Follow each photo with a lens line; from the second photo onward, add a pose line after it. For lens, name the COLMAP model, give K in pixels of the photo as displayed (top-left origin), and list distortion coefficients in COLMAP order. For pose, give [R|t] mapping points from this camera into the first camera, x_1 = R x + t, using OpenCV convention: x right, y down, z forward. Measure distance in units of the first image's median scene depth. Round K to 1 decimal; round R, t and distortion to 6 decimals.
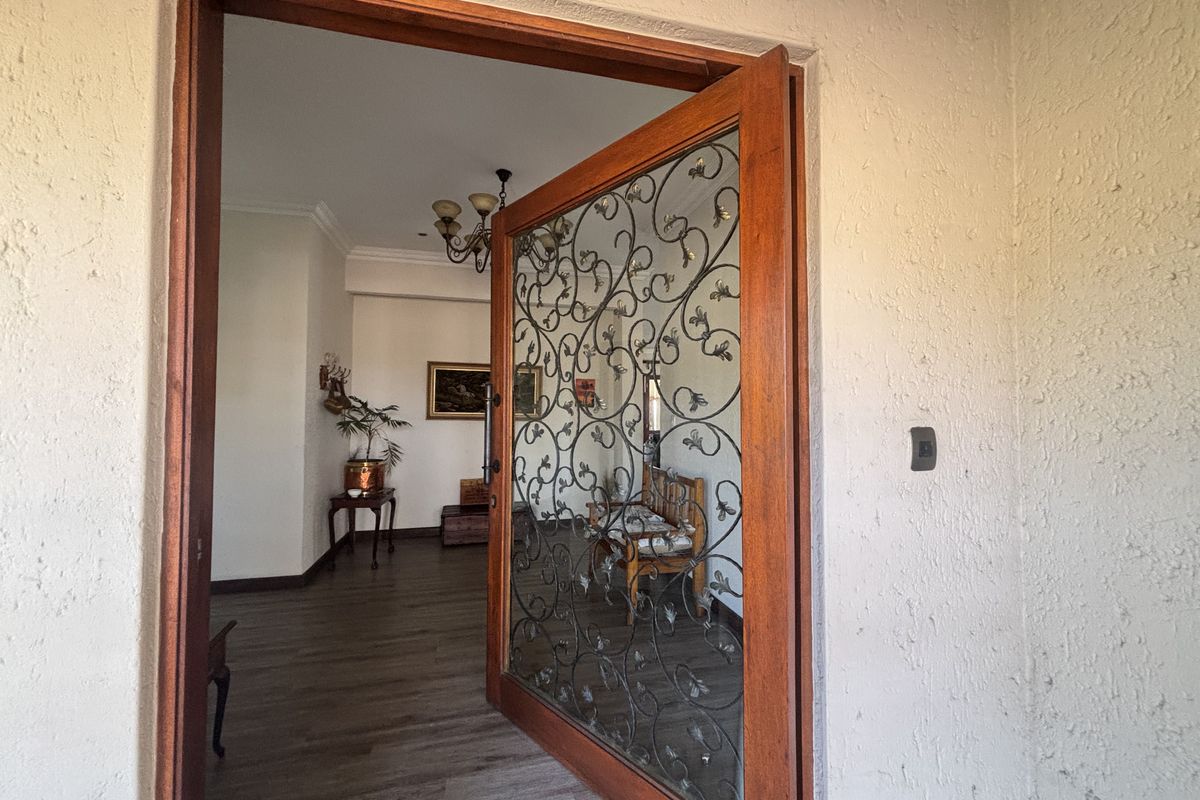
lens RADIAL K [[482.6, 0, 604.2], [0, 482.6, 398.8], [0, 0, 1]] dist [-0.000285, 0.000011]
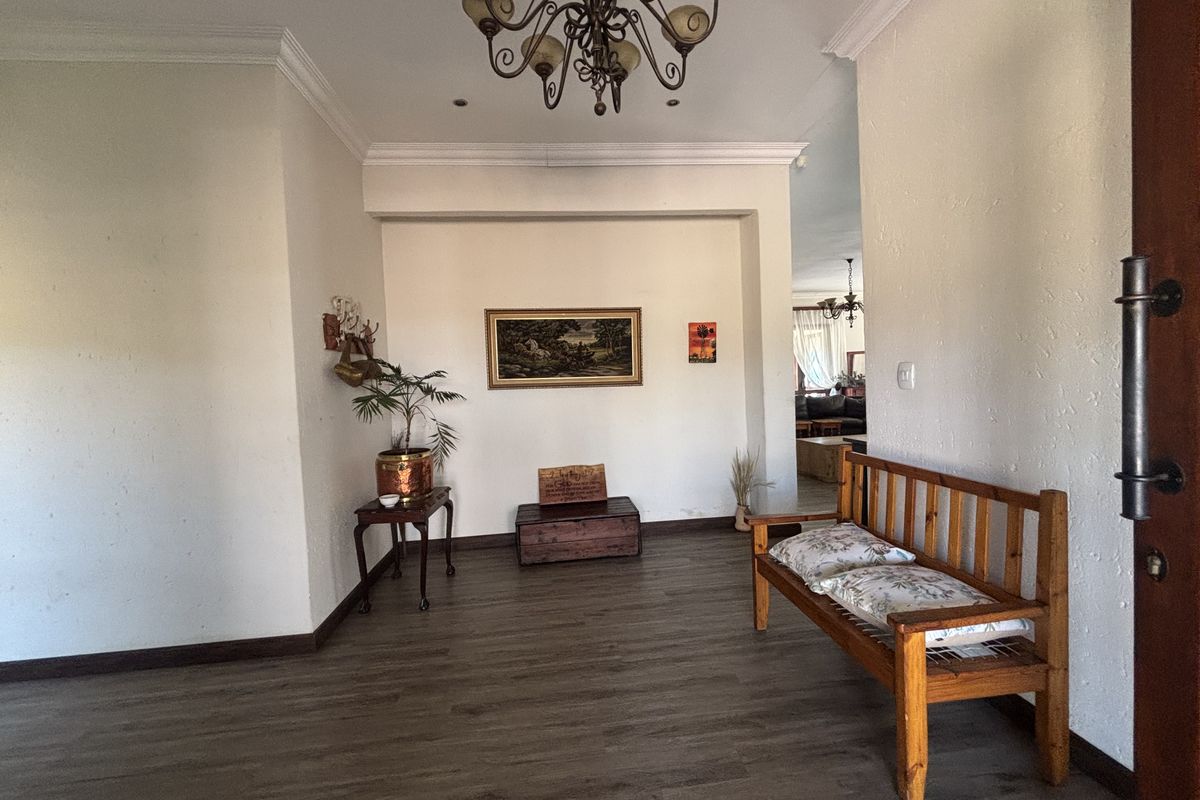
lens RADIAL K [[482.6, 0, 599.6], [0, 482.6, 403.4], [0, 0, 1]] dist [-0.000285, 0.000011]
pose [[0.987725, -0.035764, -0.152051, -0.107513], [0.048210, 0.995711, 0.078968, 0.017615], [0.148575, -0.085329, 0.985213, 0.356531]]
